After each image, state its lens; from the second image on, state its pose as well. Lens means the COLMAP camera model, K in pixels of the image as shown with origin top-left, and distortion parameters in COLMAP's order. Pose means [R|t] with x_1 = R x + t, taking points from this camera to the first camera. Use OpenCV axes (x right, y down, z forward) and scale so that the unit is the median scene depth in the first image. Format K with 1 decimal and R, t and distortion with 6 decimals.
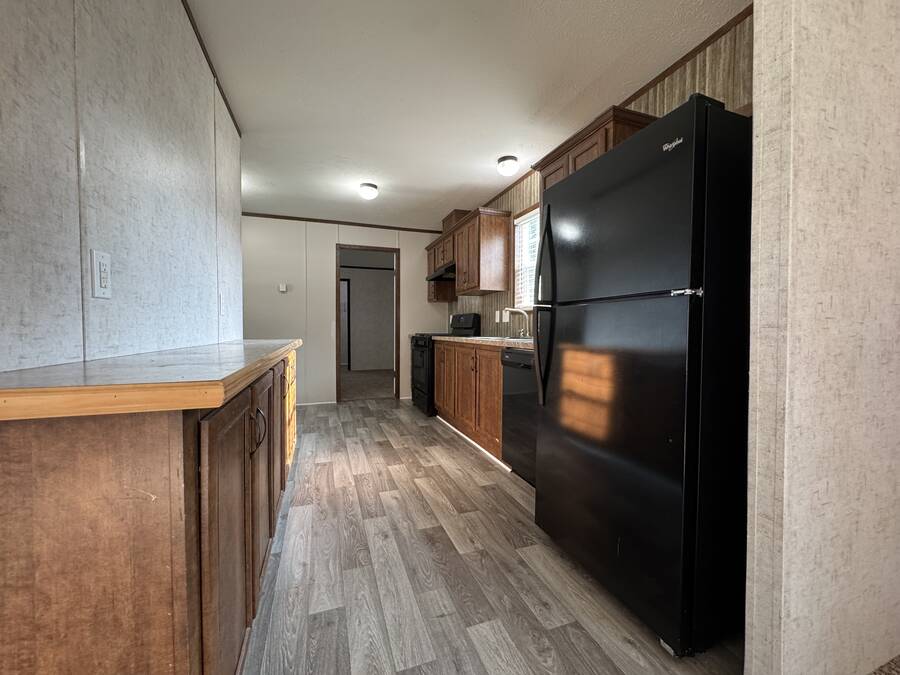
lens RADIAL K [[360.6, 0, 447.9], [0, 360.6, 336.4], [0, 0, 1]] dist [-0.001701, 0.000057]
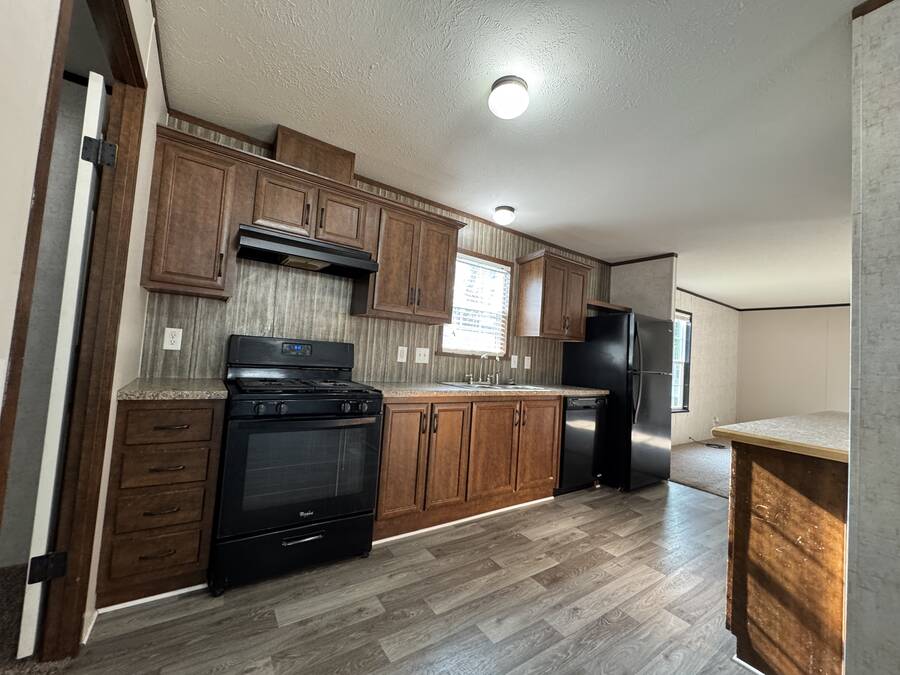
lens RADIAL K [[360.6, 0, 447.9], [0, 360.6, 336.4], [0, 0, 1]] dist [-0.001701, 0.000057]
pose [[-0.255815, 0.025347, 0.966393, -0.893509], [-0.047236, 0.998134, -0.038684, -0.099678], [-0.965571, -0.055545, -0.254141, 1.631278]]
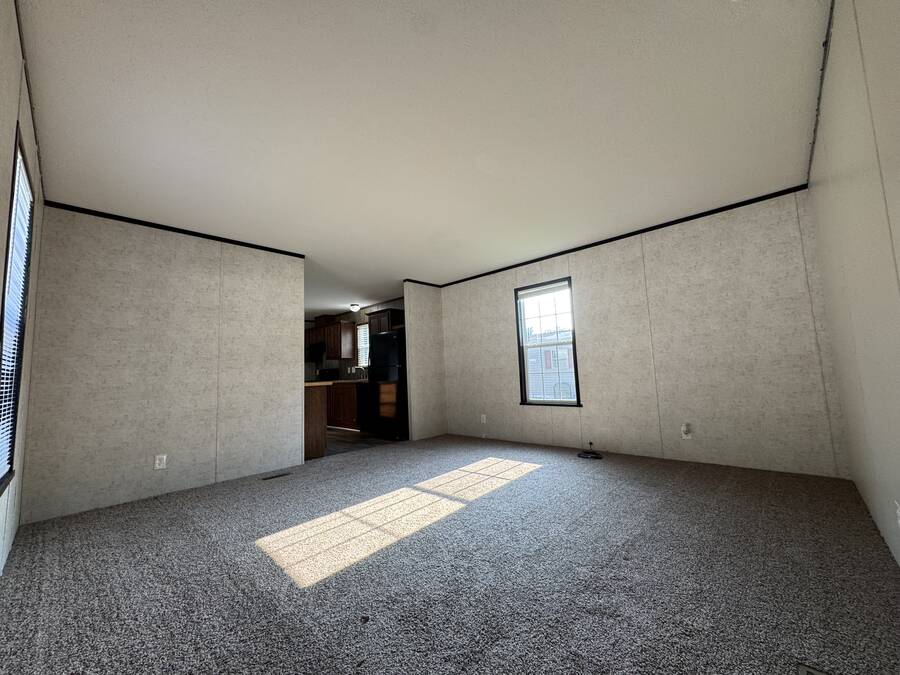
lens RADIAL K [[360.6, 0, 447.9], [0, 360.6, 336.4], [0, 0, 1]] dist [-0.001701, 0.000057]
pose [[0.895002, 0.008383, 0.445983, -0.394667], [0.053118, 0.990706, -0.125219, 0.058412], [-0.442888, 0.135761, 0.886239, -1.557387]]
